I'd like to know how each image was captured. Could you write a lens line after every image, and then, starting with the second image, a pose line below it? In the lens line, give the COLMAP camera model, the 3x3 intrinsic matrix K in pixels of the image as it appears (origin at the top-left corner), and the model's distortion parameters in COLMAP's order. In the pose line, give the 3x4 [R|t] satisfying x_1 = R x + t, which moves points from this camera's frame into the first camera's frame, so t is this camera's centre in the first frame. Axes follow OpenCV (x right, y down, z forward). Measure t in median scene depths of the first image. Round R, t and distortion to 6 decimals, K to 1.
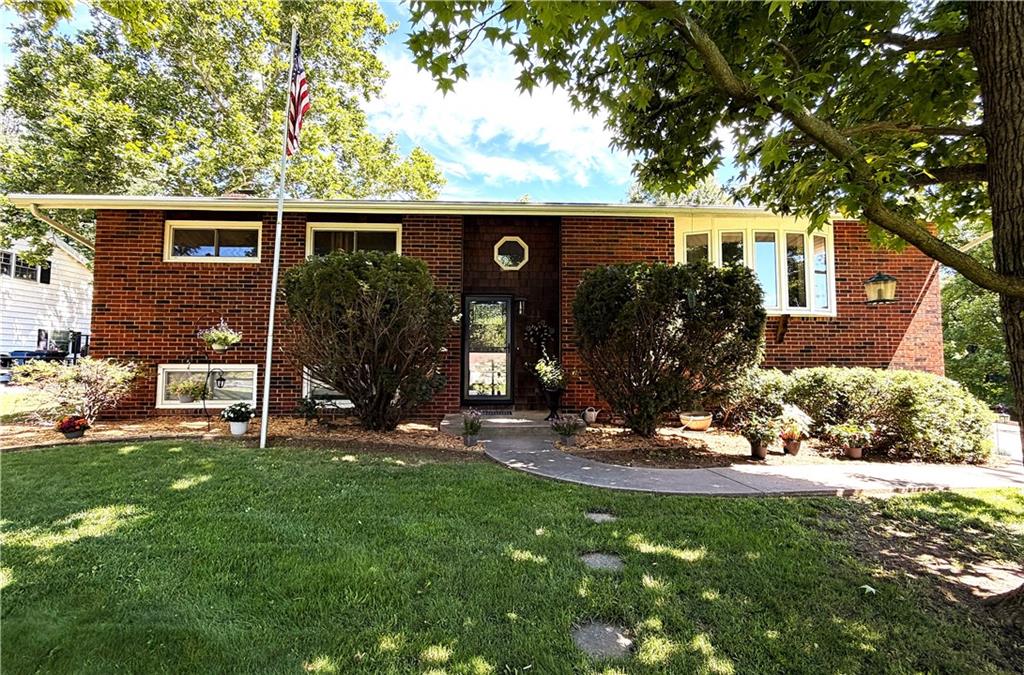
lens RADIAL K [[470.7, 0, 512.1], [0, 470.7, 340.3], [0, 0, 1]] dist [-0.001000, -0.000087]
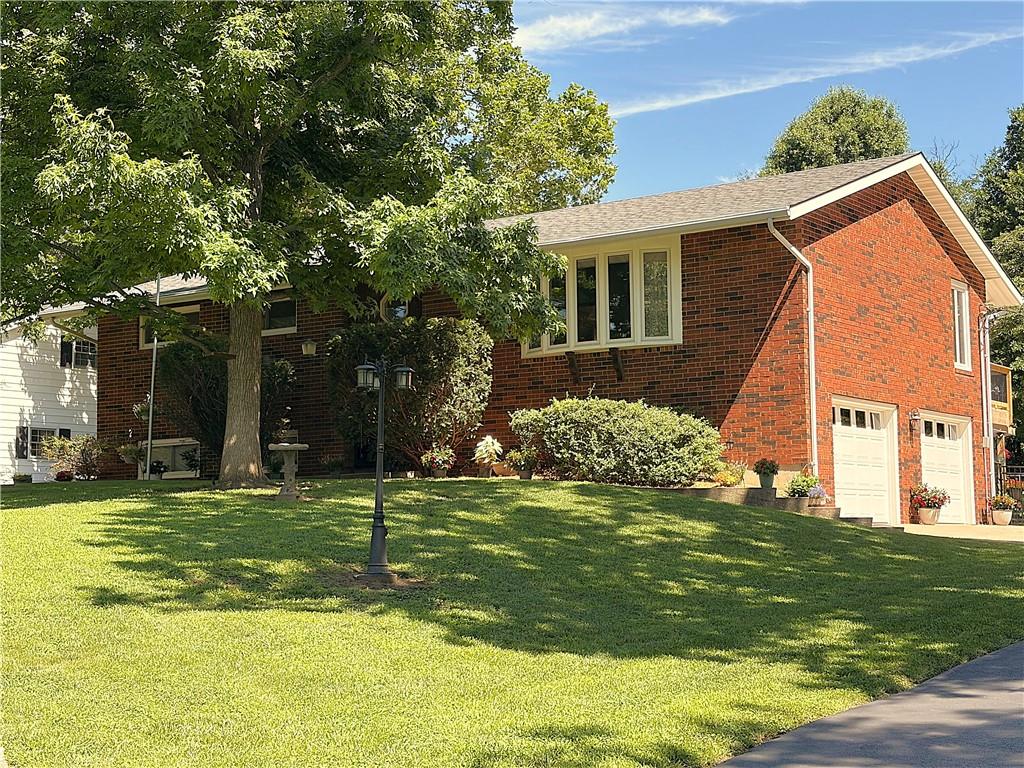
lens RADIAL K [[1612.0, 0, 516.7], [0, 1612.0, 375.2], [0, 0, 1]] dist [0.100434, 0.000000]
pose [[0.804202, -0.078360, -0.589168, 2.140331], [0.062534, 0.996924, -0.047235, 0.122577], [0.591057, 0.001143, 0.806629, -1.495757]]
